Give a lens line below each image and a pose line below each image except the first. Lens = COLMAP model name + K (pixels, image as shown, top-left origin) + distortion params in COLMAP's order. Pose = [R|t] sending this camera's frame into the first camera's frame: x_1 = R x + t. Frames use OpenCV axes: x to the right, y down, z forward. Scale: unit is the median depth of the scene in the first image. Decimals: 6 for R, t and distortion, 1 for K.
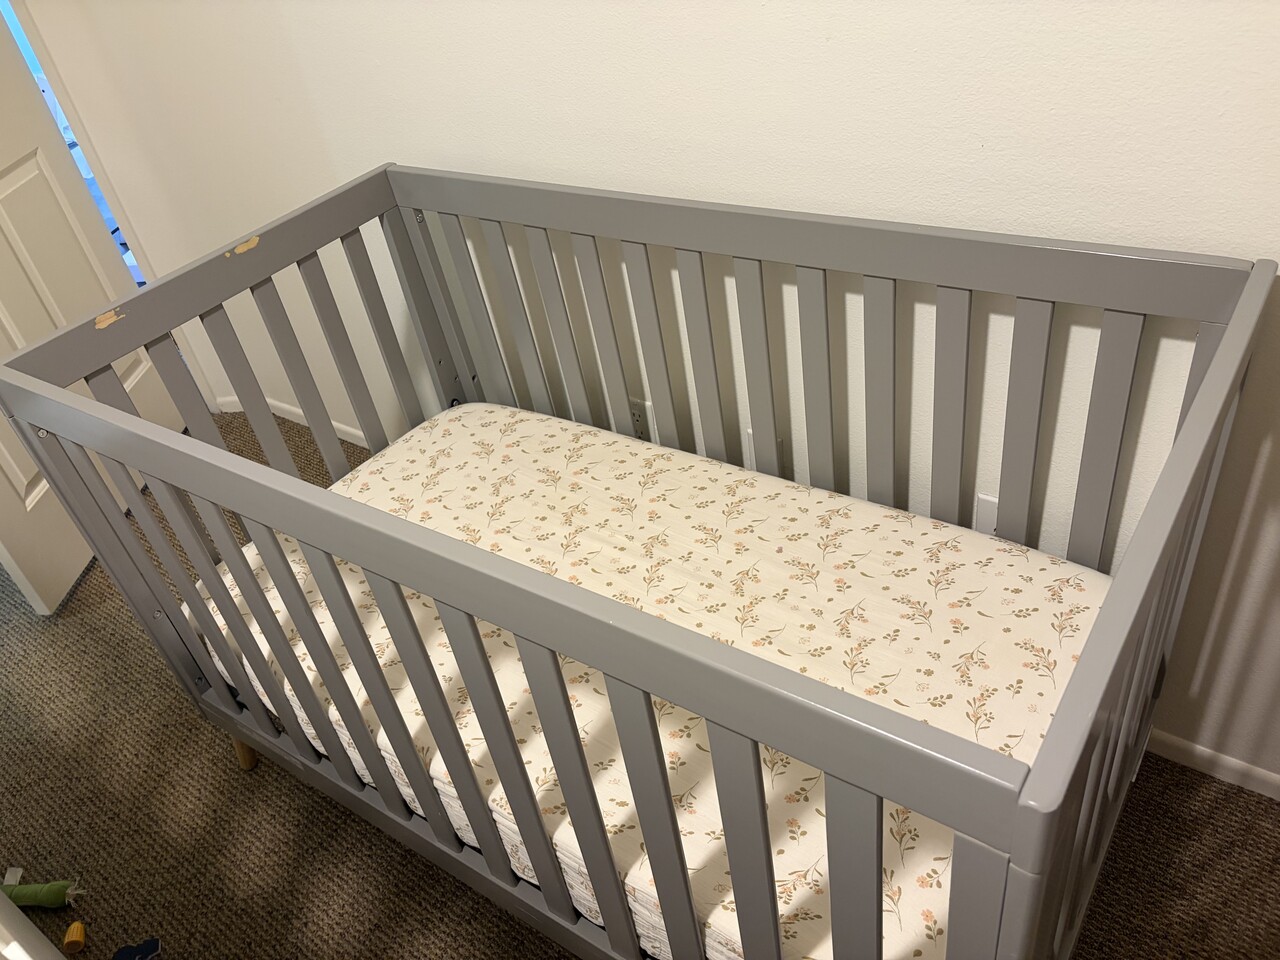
lens RADIAL K [[971.5, 0, 640.0], [0, 971.5, 480.0], [0, 0, 1]] dist [0.039464, -0.049252]
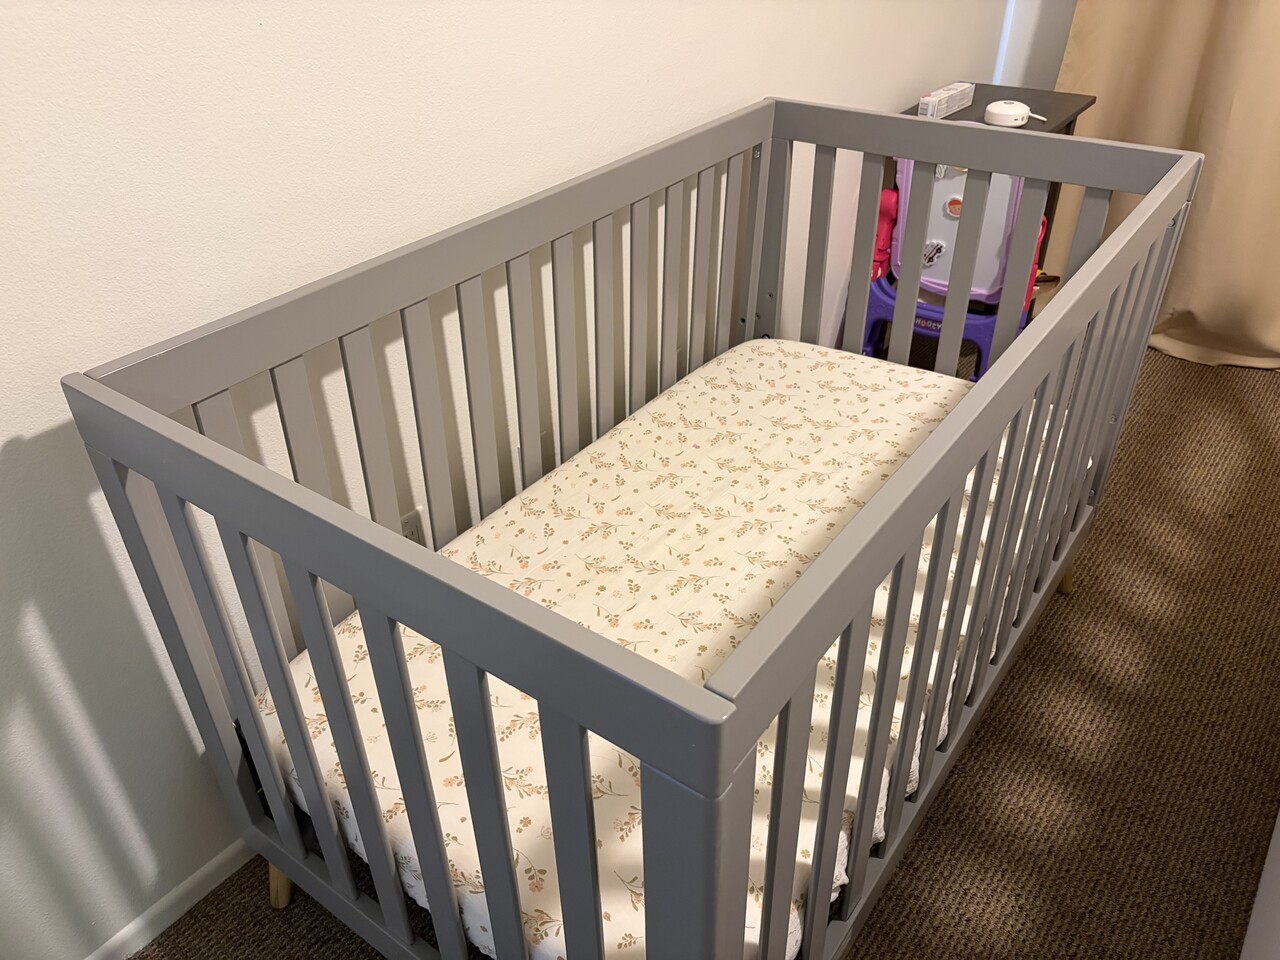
lens RADIAL K [[971.5, 0, 640.0], [0, 971.5, 480.0], [0, 0, 1]] dist [0.039464, -0.049252]
pose [[0.023072, -0.427527, 0.903708, -0.888549], [0.614708, 0.718945, 0.324425, -0.305129], [-0.788417, 0.548032, 0.279392, 0.732845]]
